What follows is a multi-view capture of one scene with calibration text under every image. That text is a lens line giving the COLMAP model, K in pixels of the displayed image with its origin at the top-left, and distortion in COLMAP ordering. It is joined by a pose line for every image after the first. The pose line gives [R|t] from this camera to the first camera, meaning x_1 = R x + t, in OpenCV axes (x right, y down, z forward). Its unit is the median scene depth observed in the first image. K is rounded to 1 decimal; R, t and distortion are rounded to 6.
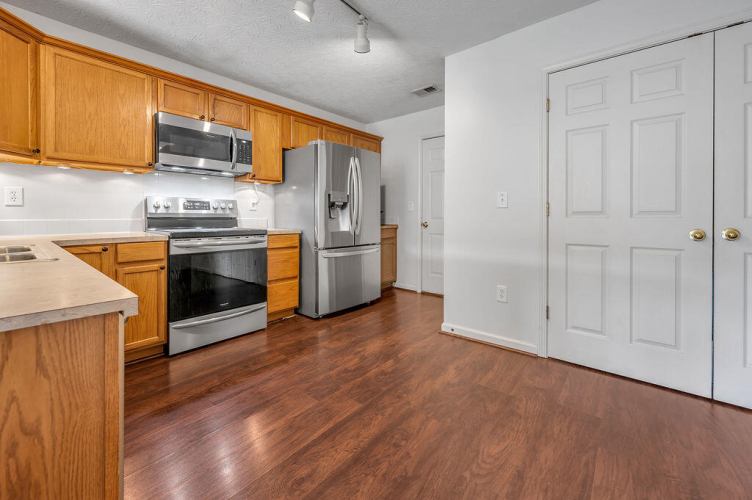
lens RADIAL K [[311.1, 0, 377.9], [0, 311.1, 223.3], [0, 0, 1]] dist [-0.001419, -0.000081]
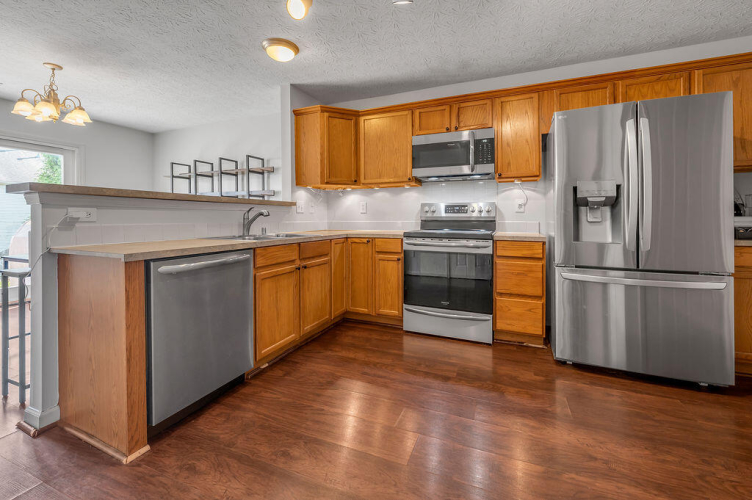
lens RADIAL K [[311.1, 0, 377.9], [0, 311.1, 223.3], [0, 0, 1]] dist [-0.001419, -0.000081]
pose [[0.297016, 0.011477, -0.954804, 0.393046], [-0.023215, 0.999719, 0.004795, -0.007039], [0.954590, 0.020741, 0.297199, 0.418037]]
